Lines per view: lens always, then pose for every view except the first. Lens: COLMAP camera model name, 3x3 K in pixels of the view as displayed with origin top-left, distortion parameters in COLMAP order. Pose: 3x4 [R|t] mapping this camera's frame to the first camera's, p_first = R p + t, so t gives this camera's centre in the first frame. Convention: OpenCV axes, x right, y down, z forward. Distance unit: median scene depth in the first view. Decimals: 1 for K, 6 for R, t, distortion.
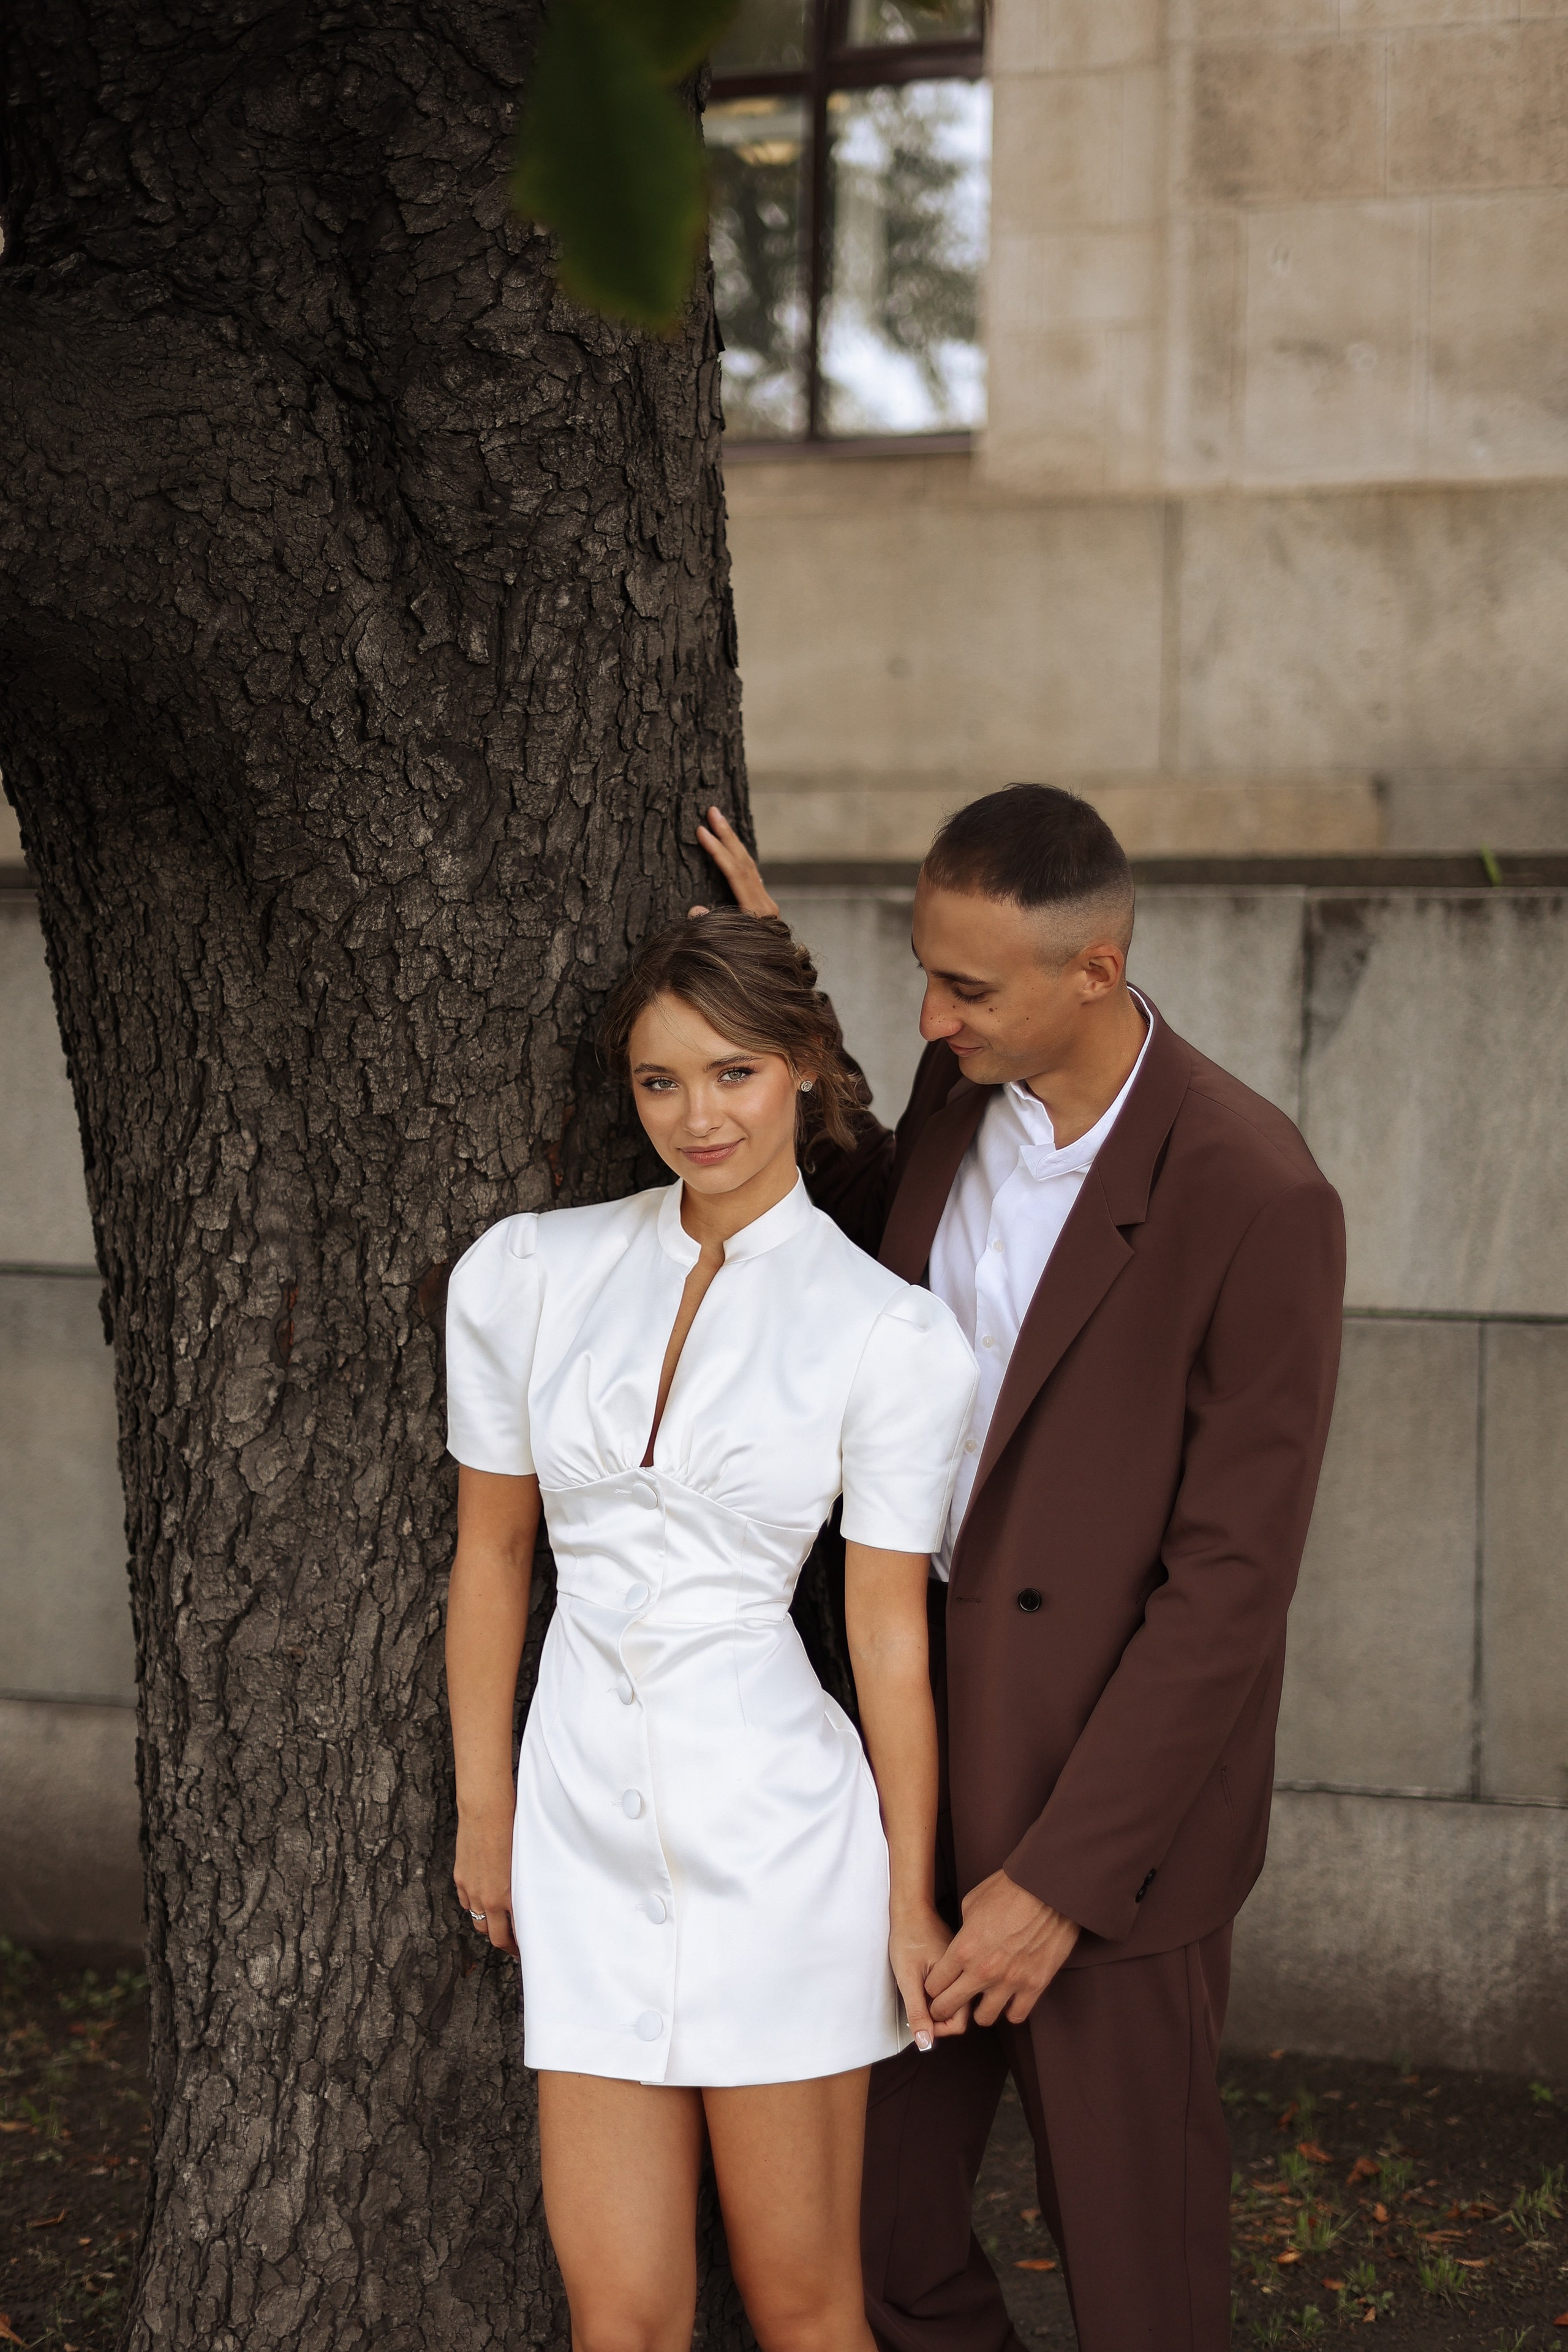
lens RADIAL K [[3144.7, 0, 784.0], [0, 3144.7, 1176.0], [0, 0, 1]] dist [-0.133691, -0.013500]
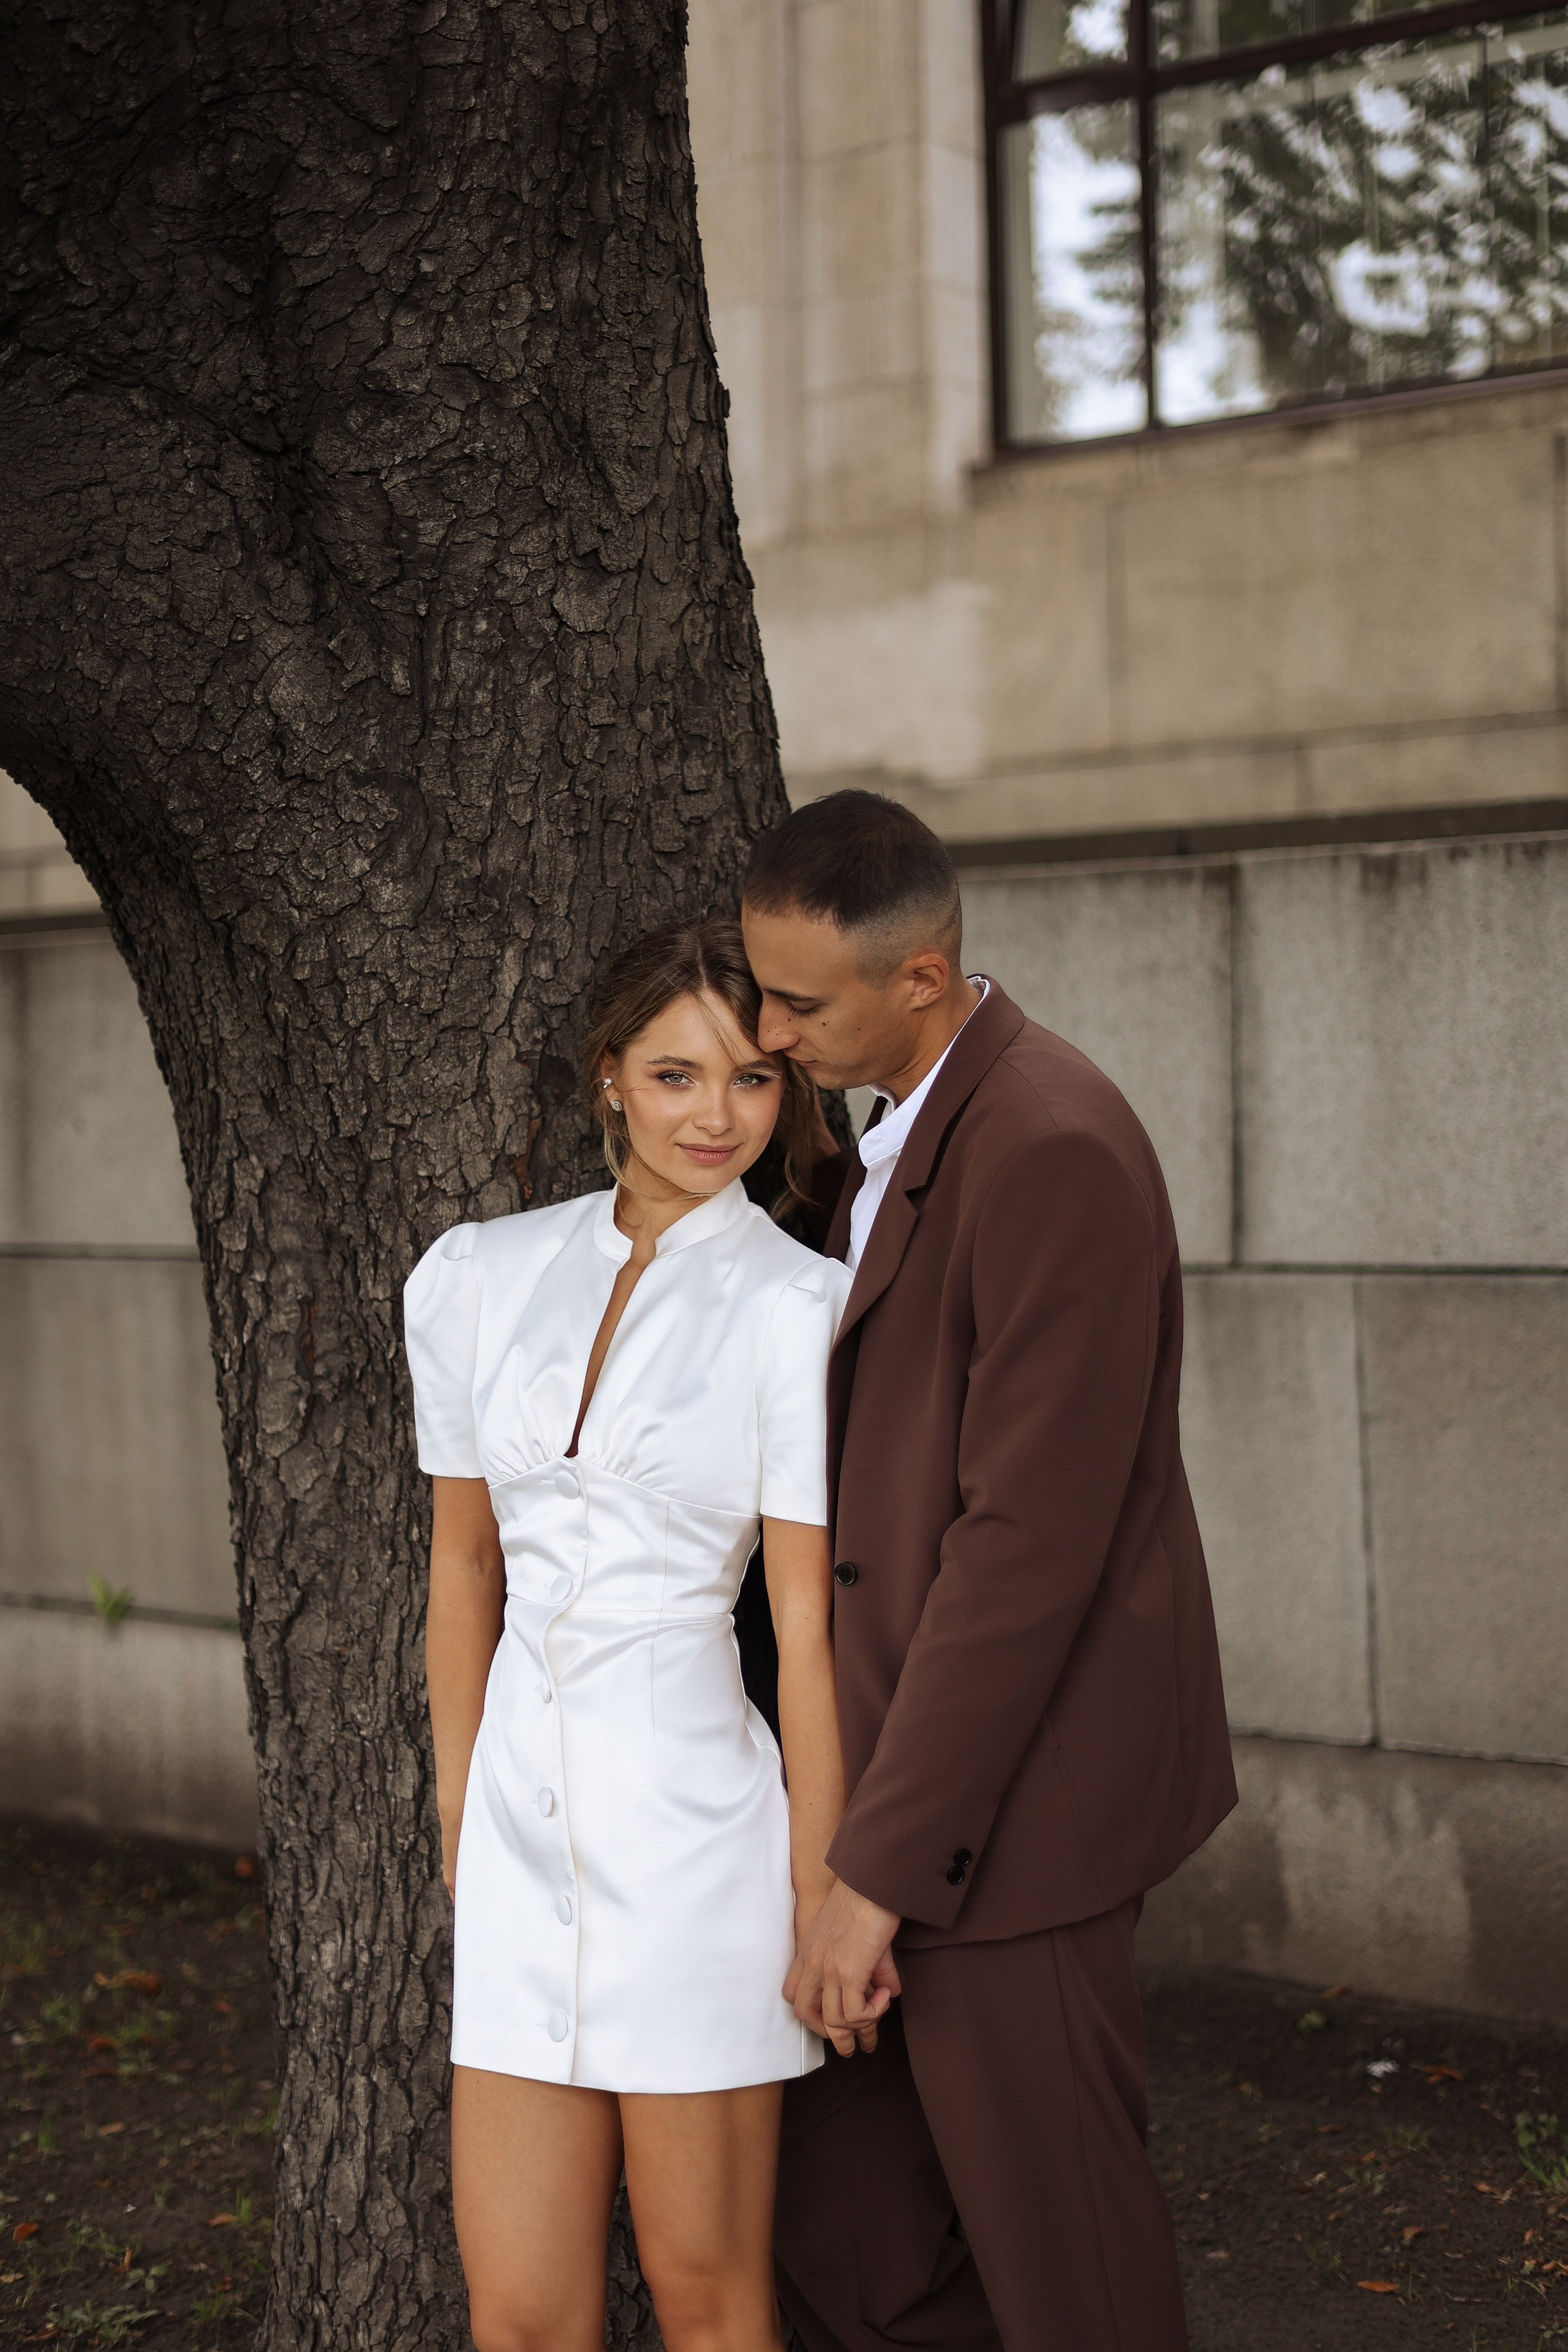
lens RADIAL K [[3144.7, 0, 784.0], [0, 3144.7, 1176.0], [0, 0, 1]] dist [-0.133691, -0.013500]
pose [[0.947700, -0.034284, -0.317315, 0.338558], [0.037847, 0.999271, 0.005071, -0.006457], [0.316910, -0.016815, 0.948307, 0.063243]]
